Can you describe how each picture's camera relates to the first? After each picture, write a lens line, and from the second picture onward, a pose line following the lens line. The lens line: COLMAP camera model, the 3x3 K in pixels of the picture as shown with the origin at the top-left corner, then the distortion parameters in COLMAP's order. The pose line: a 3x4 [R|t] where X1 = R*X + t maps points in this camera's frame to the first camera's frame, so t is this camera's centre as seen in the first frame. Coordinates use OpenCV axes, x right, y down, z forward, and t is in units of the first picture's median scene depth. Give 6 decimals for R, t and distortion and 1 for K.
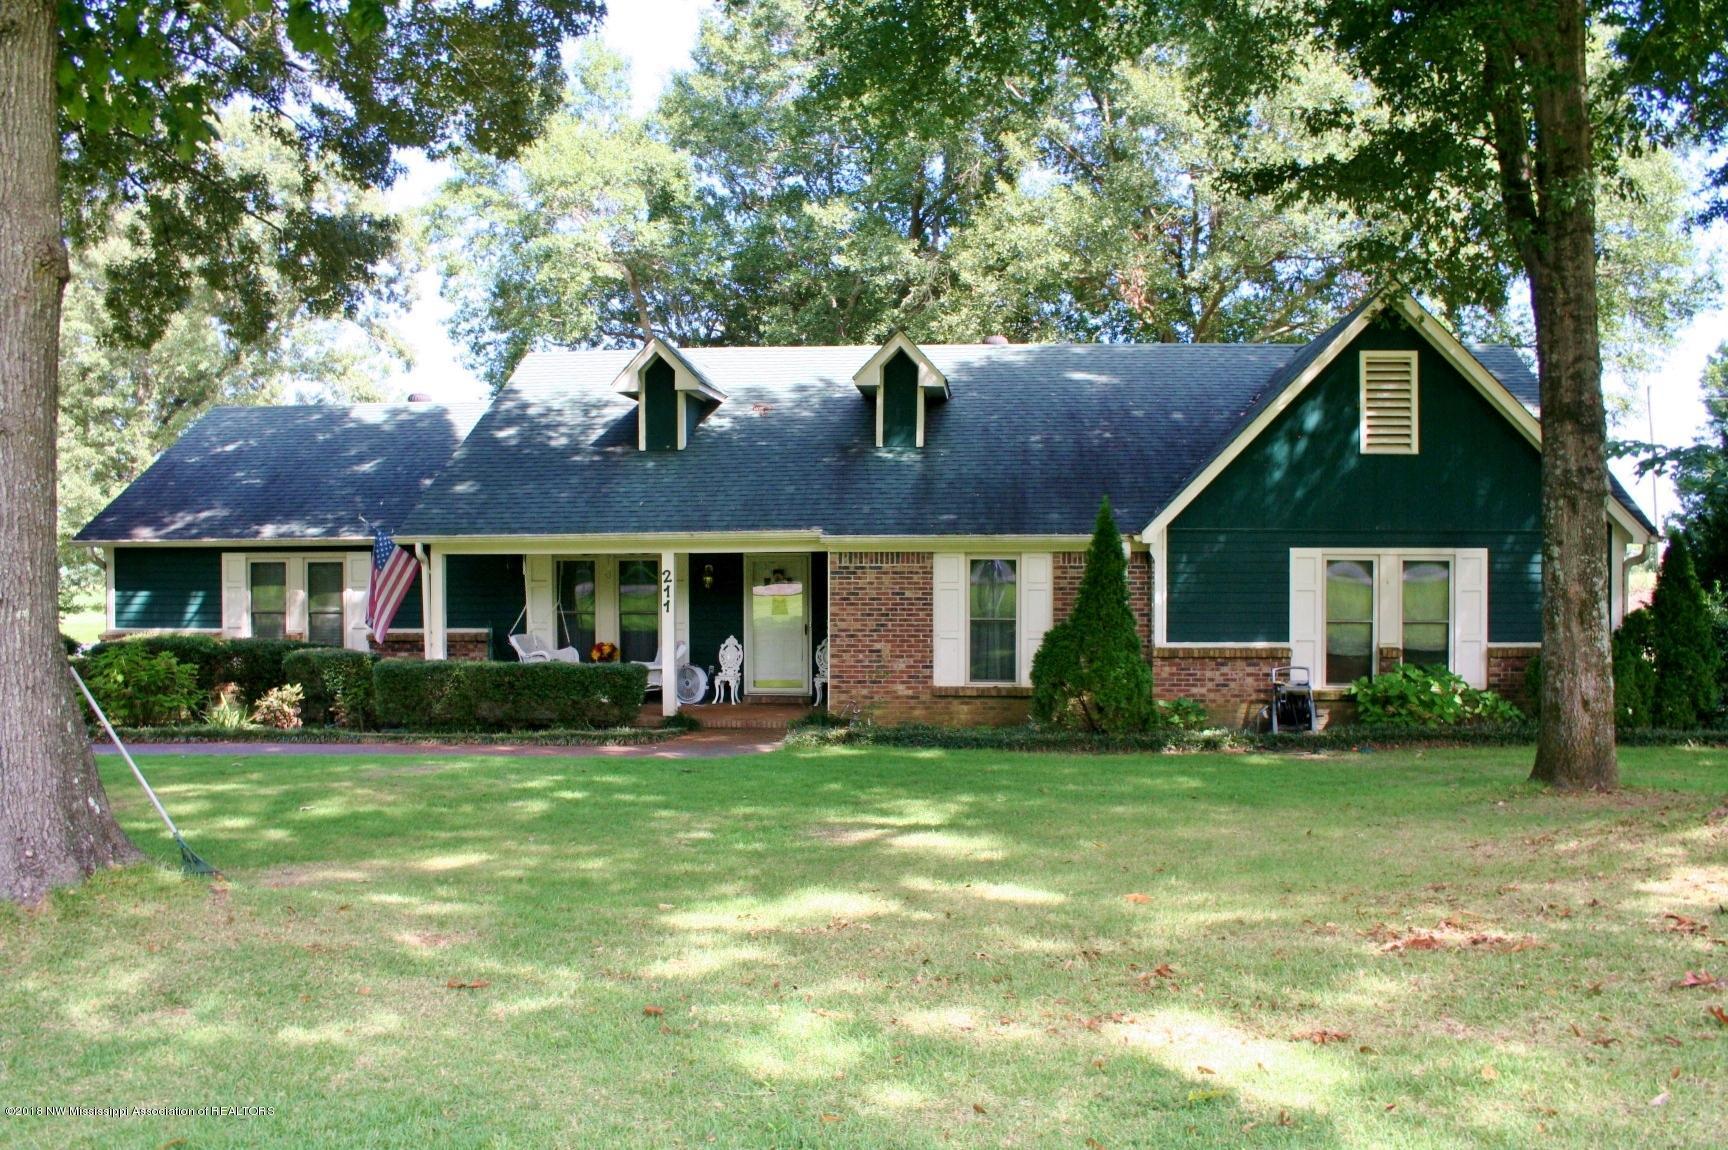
lens RADIAL K [[1464.0, 0, 864.0], [0, 1464.0, 575.0], [0, 0, 1]] dist [-0.160368, 0.131069]
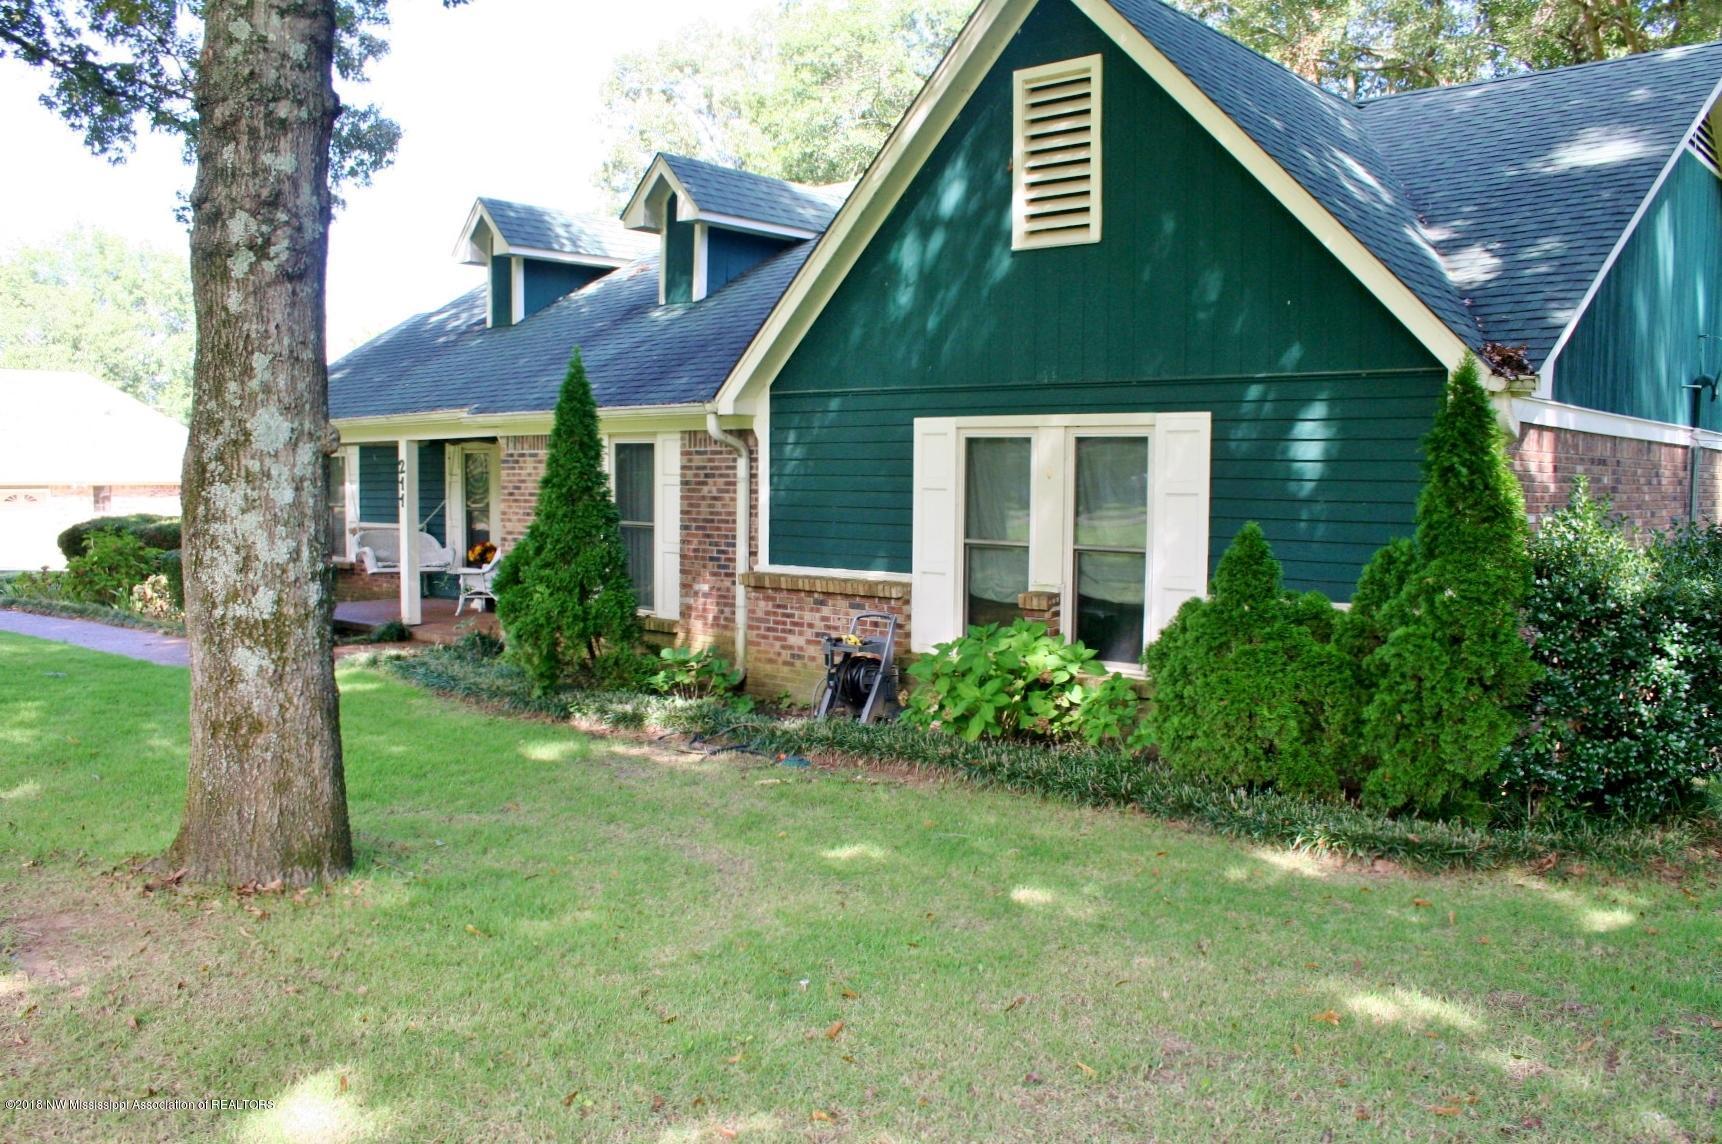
lens RADIAL K [[1458.9, 0, 861.0], [0, 1458.9, 572.0], [0, 0, 1]] dist [-0.160368, 0.131069]
pose [[0.789934, 0.047078, -0.611382, 0.639468], [-0.014361, 0.998195, 0.058309, 0.010248], [0.613024, -0.037280, 0.789185, 0.493941]]
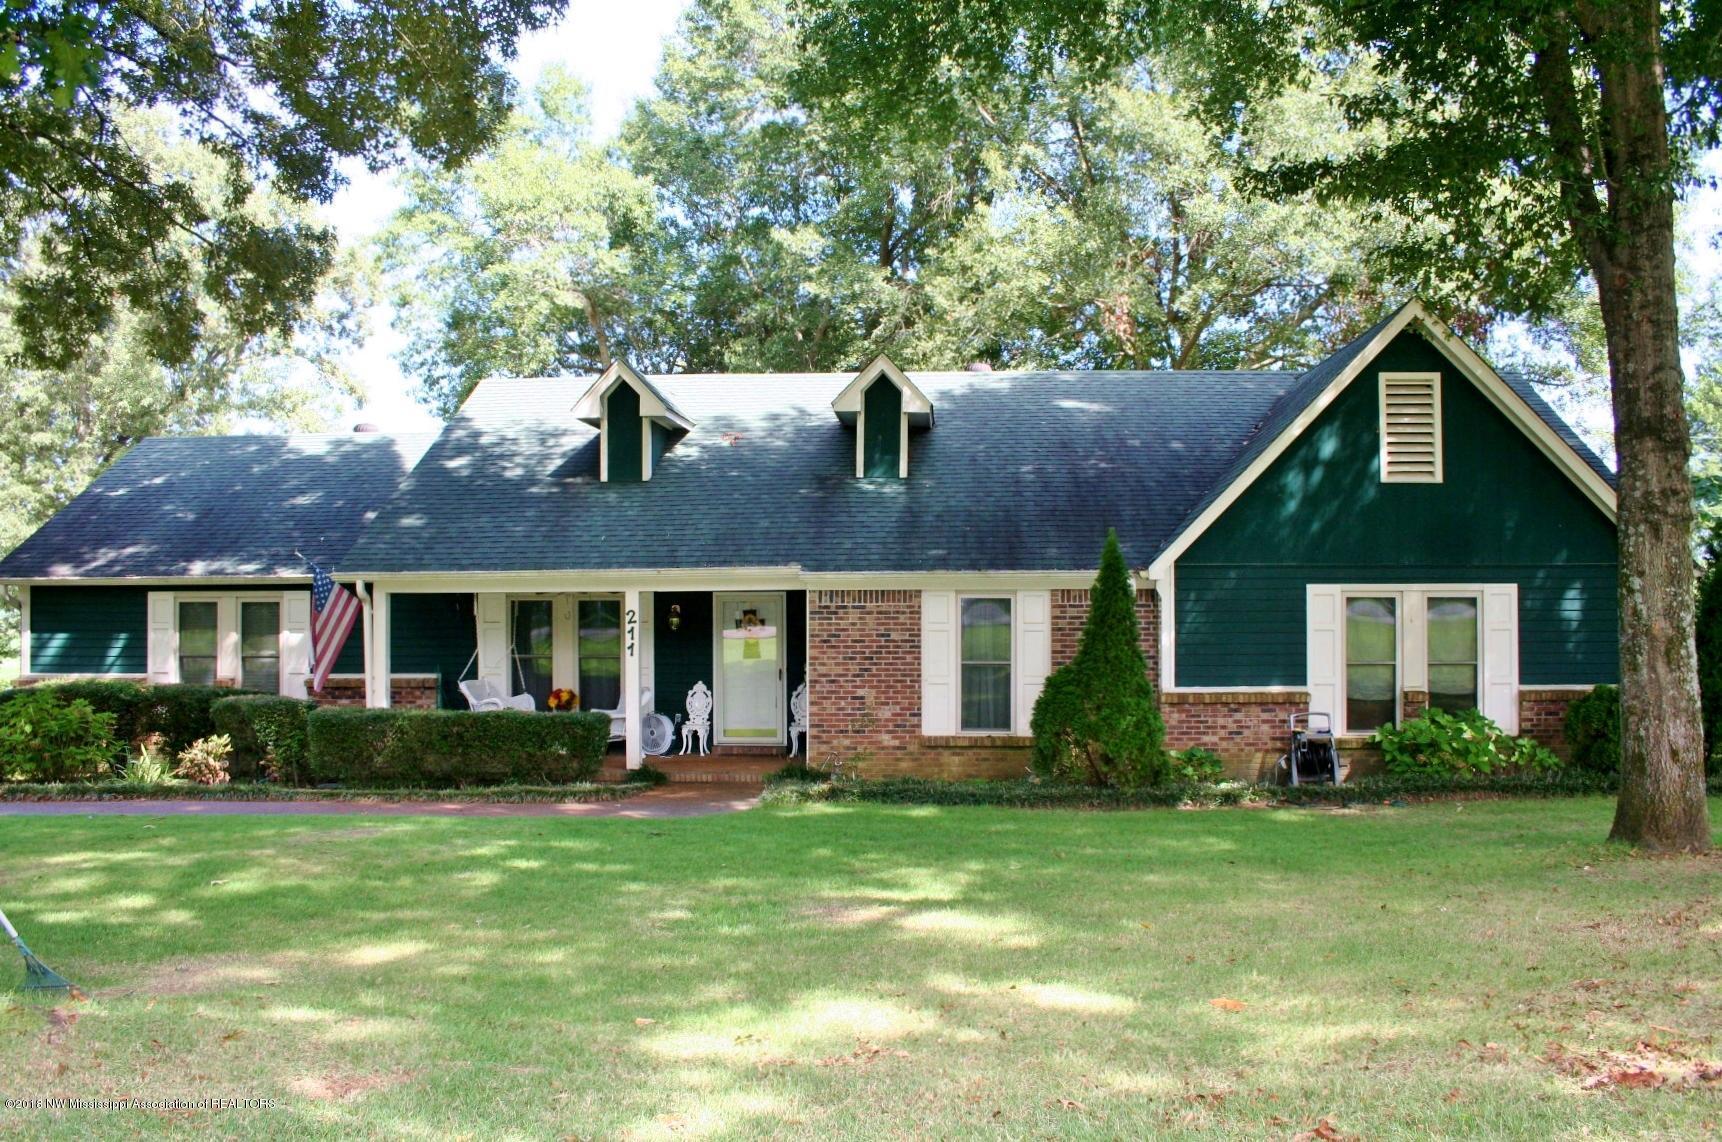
lens RADIAL K [[1458.9, 0, 861.0], [0, 1458.9, 571.0], [0, 0, 1]] dist [-0.160368, 0.131069]
pose [[0.999603, -0.001221, 0.028164, -0.016643], [0.002149, 0.999455, -0.032940, 0.002553], [-0.028109, 0.032987, 0.999060, 0.084355]]
